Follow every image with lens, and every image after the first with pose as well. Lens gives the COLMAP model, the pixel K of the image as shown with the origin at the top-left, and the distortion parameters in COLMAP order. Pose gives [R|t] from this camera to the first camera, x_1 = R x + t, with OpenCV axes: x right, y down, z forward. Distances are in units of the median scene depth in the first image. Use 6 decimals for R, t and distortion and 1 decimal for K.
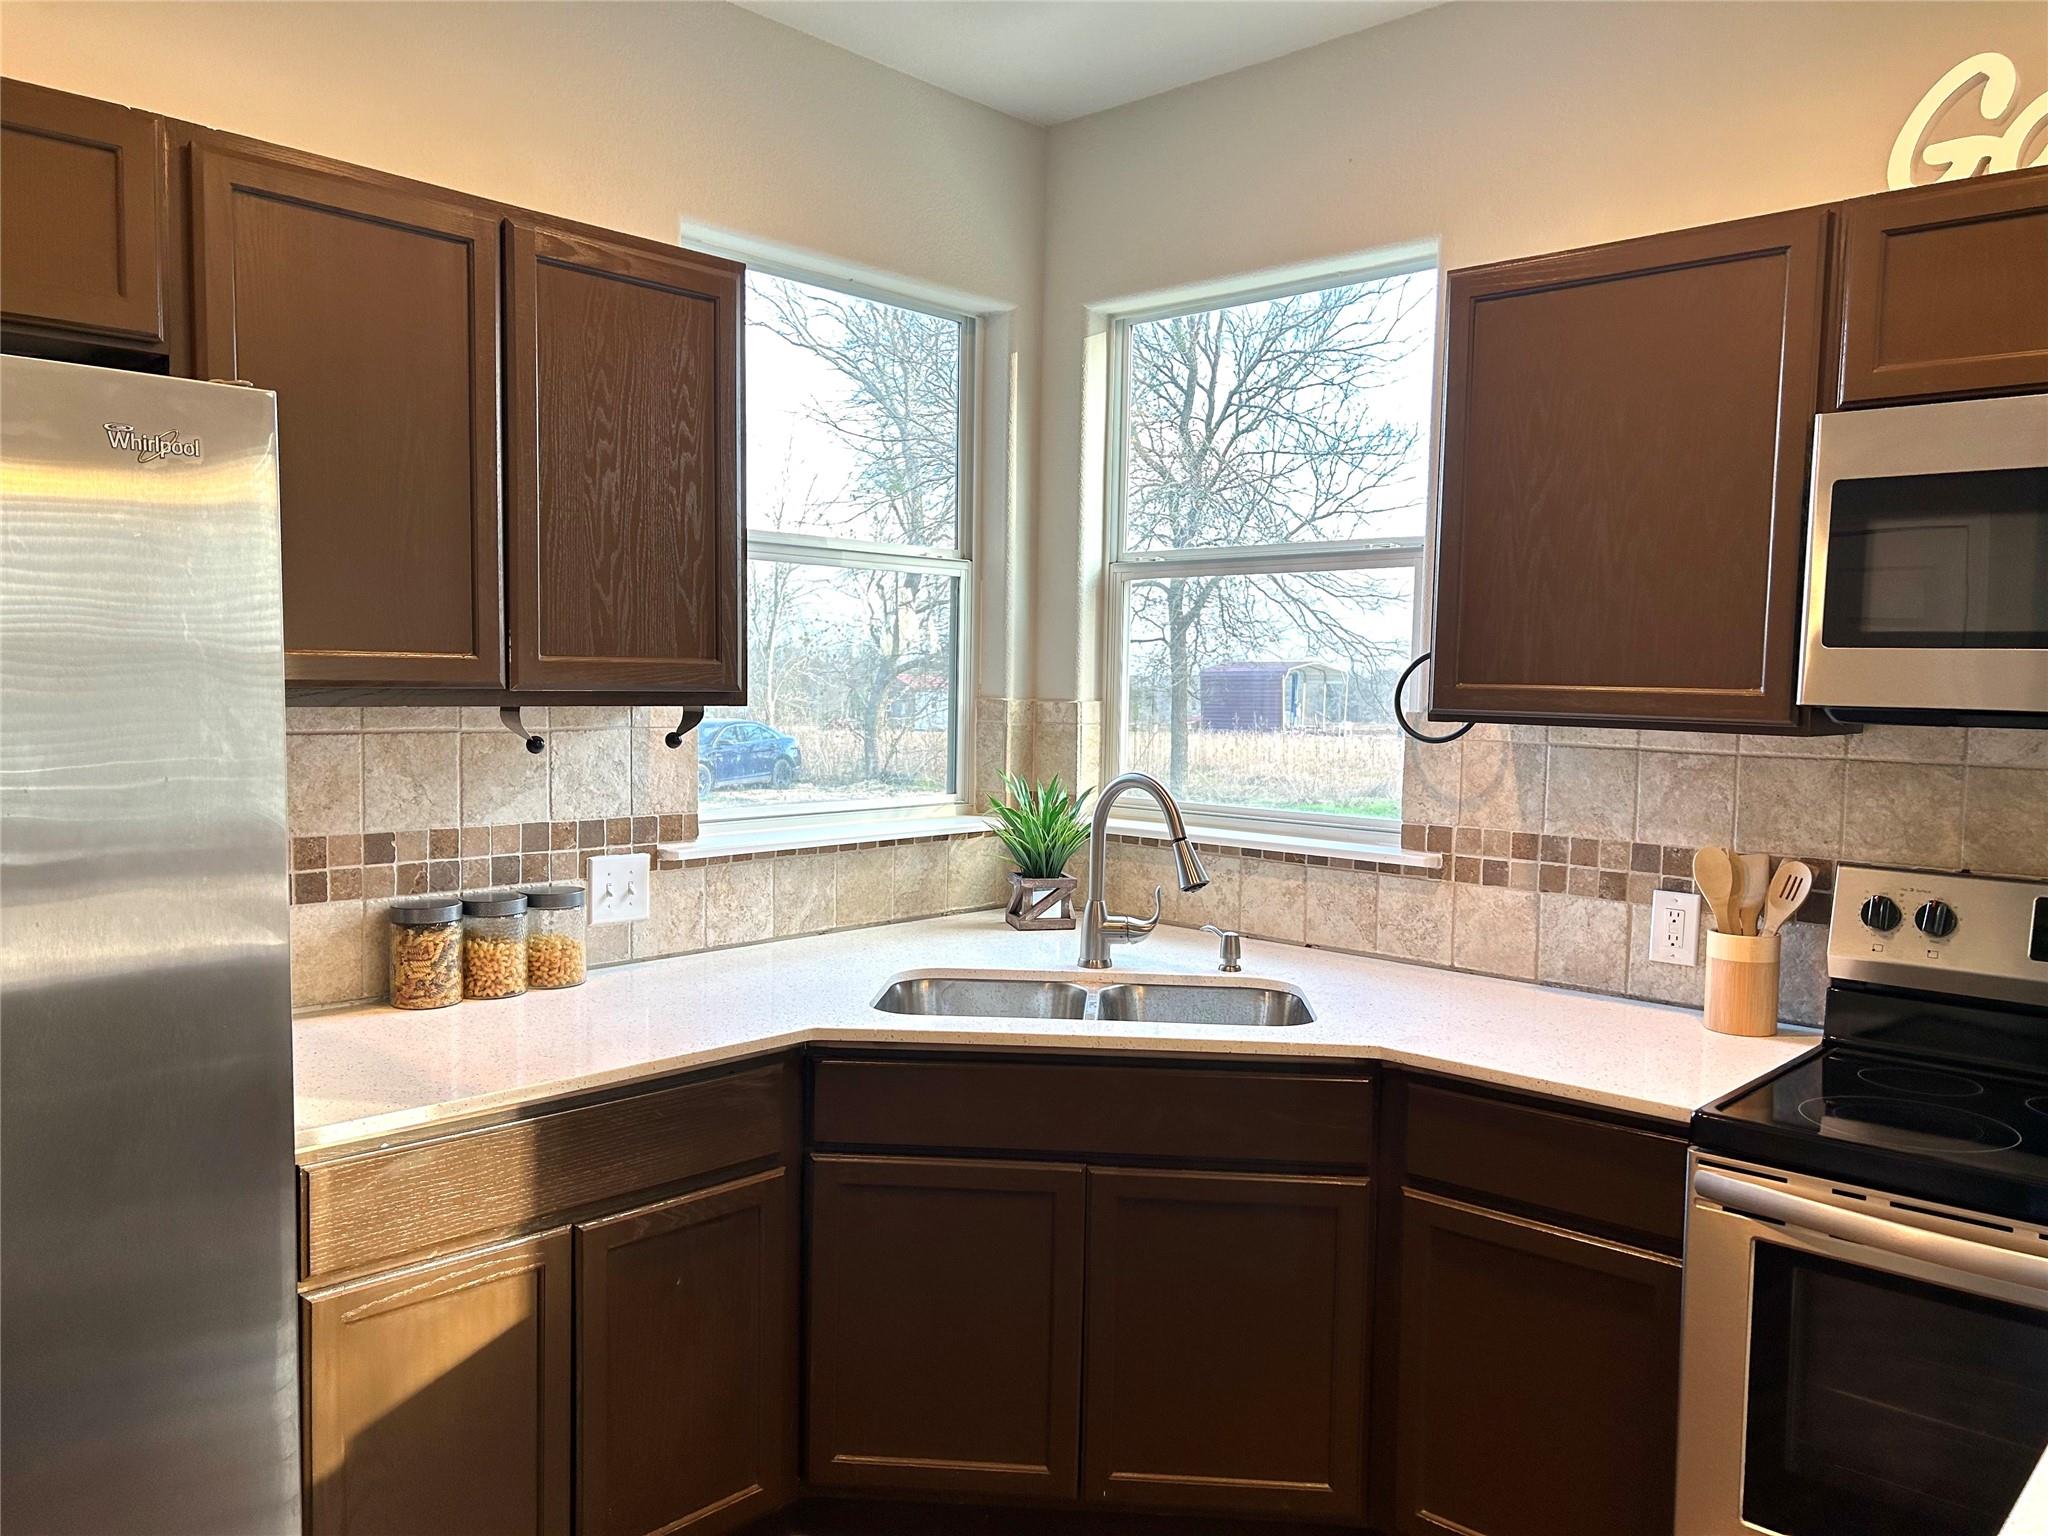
lens RADIAL K [[1544.8, 0, 1047.6], [0, 1544.8, 768.6], [0, 0, 1]] dist [0.078619, -0.060490]
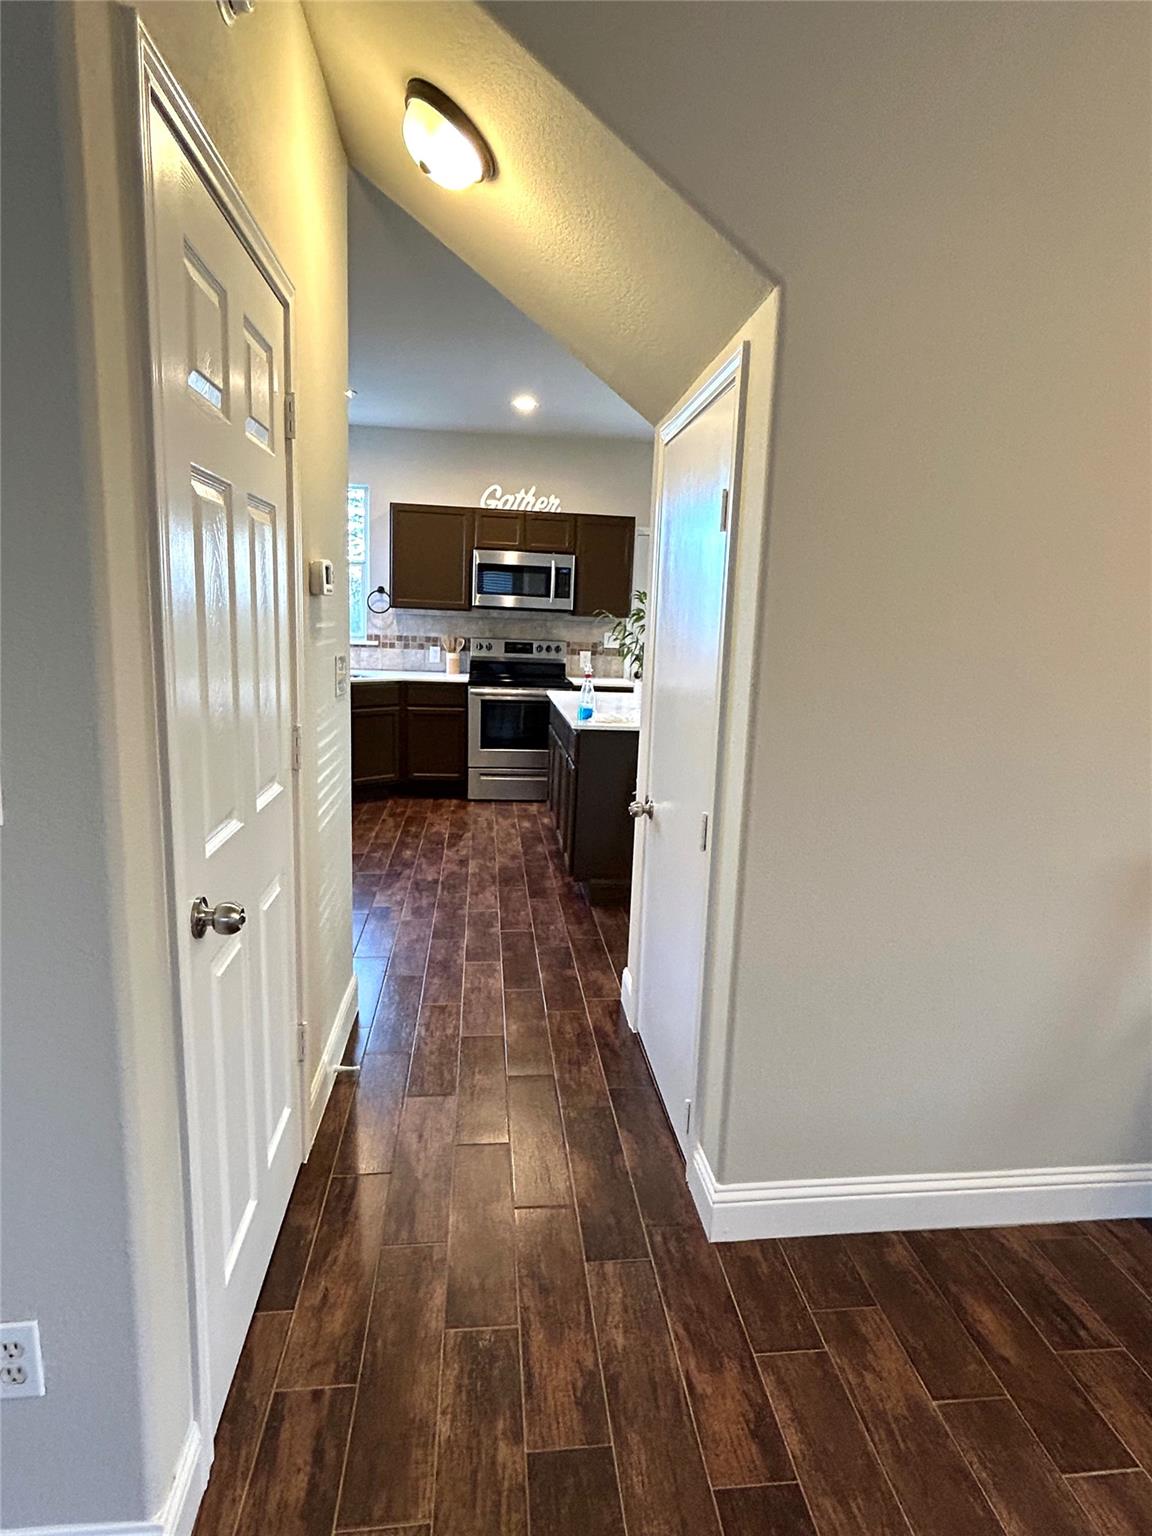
lens RADIAL K [[850.4, 0, 585.9], [0, 850.4, 764.0], [0, 0, 1]] dist [-0.003041, 0.008248]
pose [[0.649898, -0.125407, 0.749603, -1.164508], [0.017537, 0.988505, 0.150170, 0.050486], [-0.759819, -0.084449, 0.644627, -0.925343]]
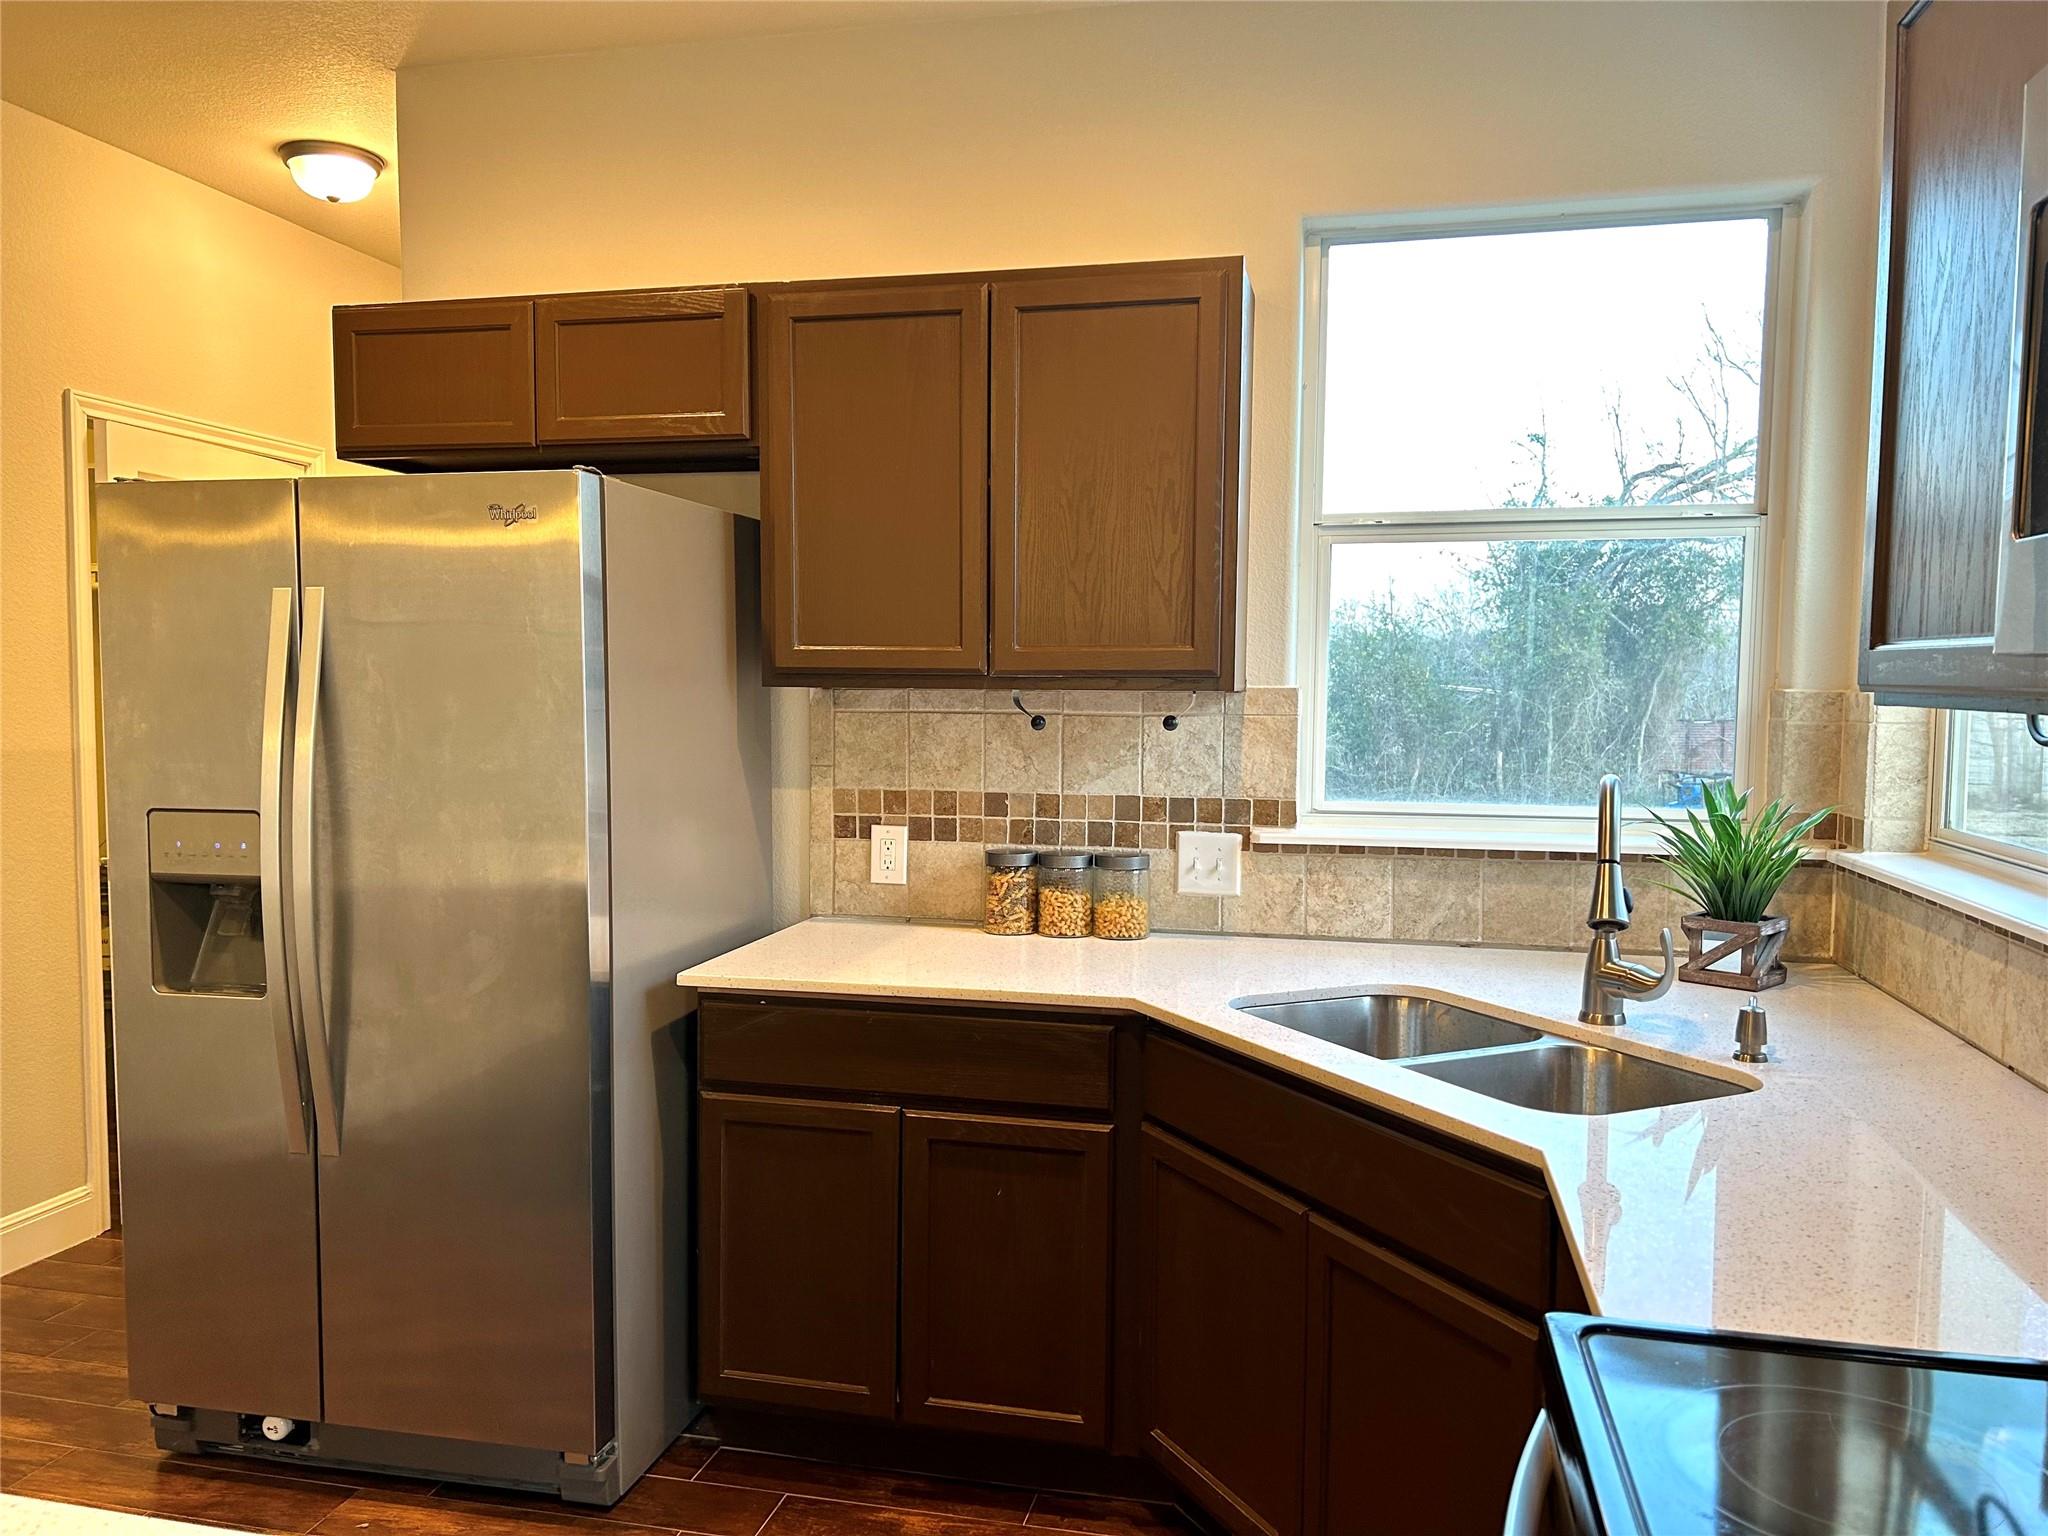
lens RADIAL K [[1544.8, 0, 1024.5], [0, 1544.8, 781.1], [0, 0, 1]] dist [0.078619, -0.060490]
pose [[0.488237, 0.043022, -0.871650, 0.603224], [-0.052714, 0.998414, 0.019752, 0.005746], [0.871118, 0.036305, 0.489730, 0.368262]]
